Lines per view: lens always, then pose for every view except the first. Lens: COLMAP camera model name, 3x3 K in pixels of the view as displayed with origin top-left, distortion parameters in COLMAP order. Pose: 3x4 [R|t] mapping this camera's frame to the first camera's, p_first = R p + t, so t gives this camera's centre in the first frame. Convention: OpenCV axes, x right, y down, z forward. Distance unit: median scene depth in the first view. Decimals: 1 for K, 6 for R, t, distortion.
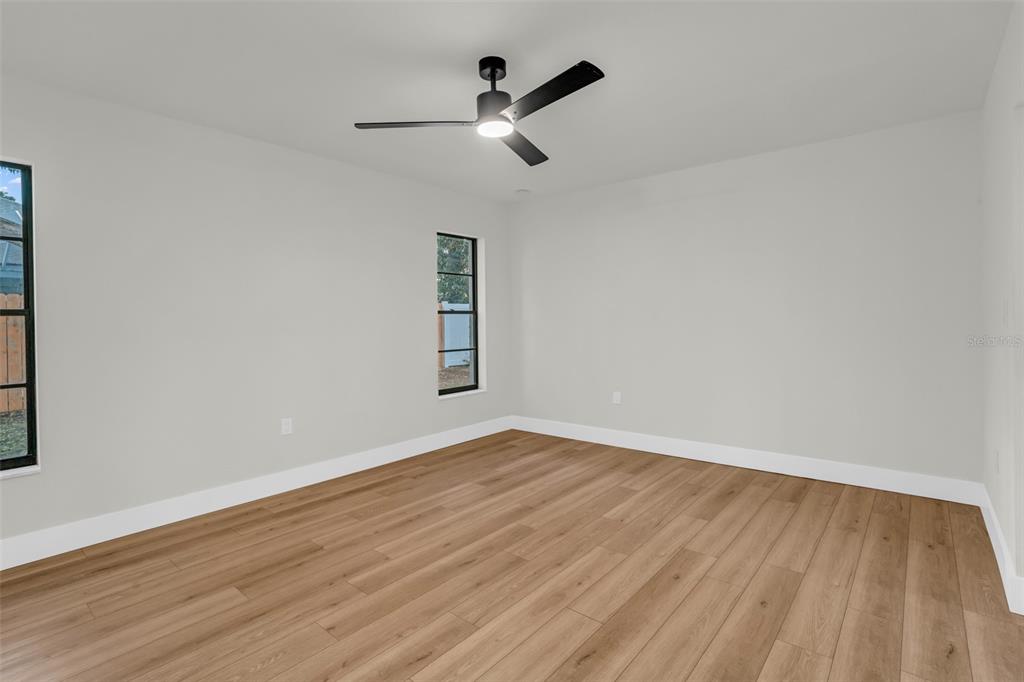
lens RADIAL K [[483.3, 0, 512.4], [0, 483.3, 321.9], [0, 0, 1]] dist [0.000254, 0.000097]
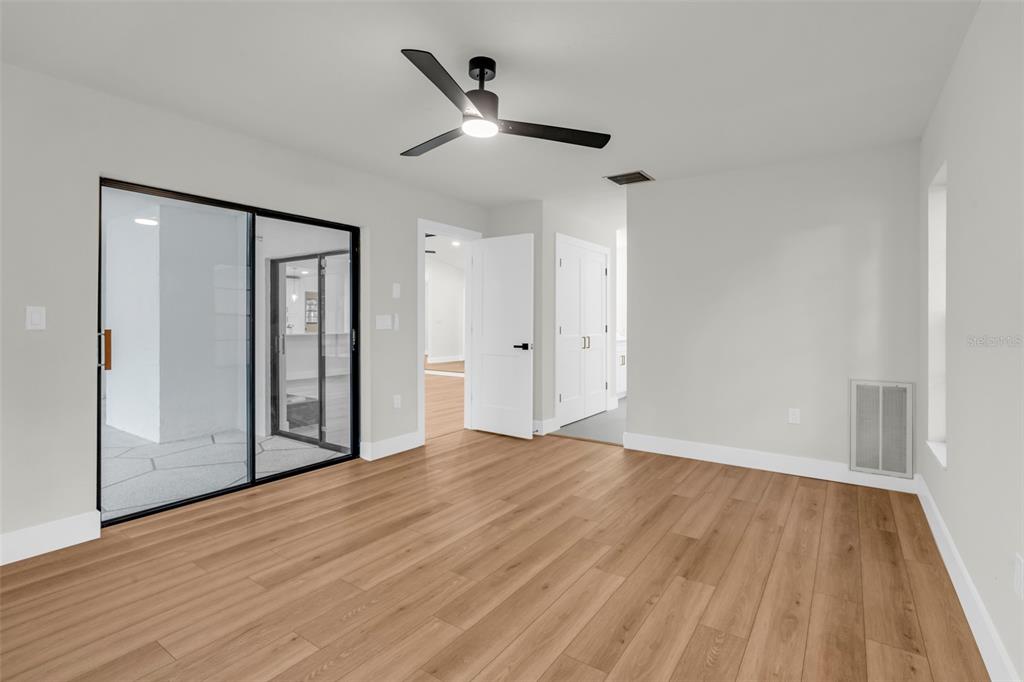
lens RADIAL K [[483.3, 0, 512.4], [0, 483.3, 321.9], [0, 0, 1]] dist [0.000254, 0.000097]
pose [[-0.995062, 0.010323, -0.098715, 0.001078], [0.009261, 0.999894, 0.011205, -0.011773], [0.098821, 0.010236, -0.995053, 1.959989]]
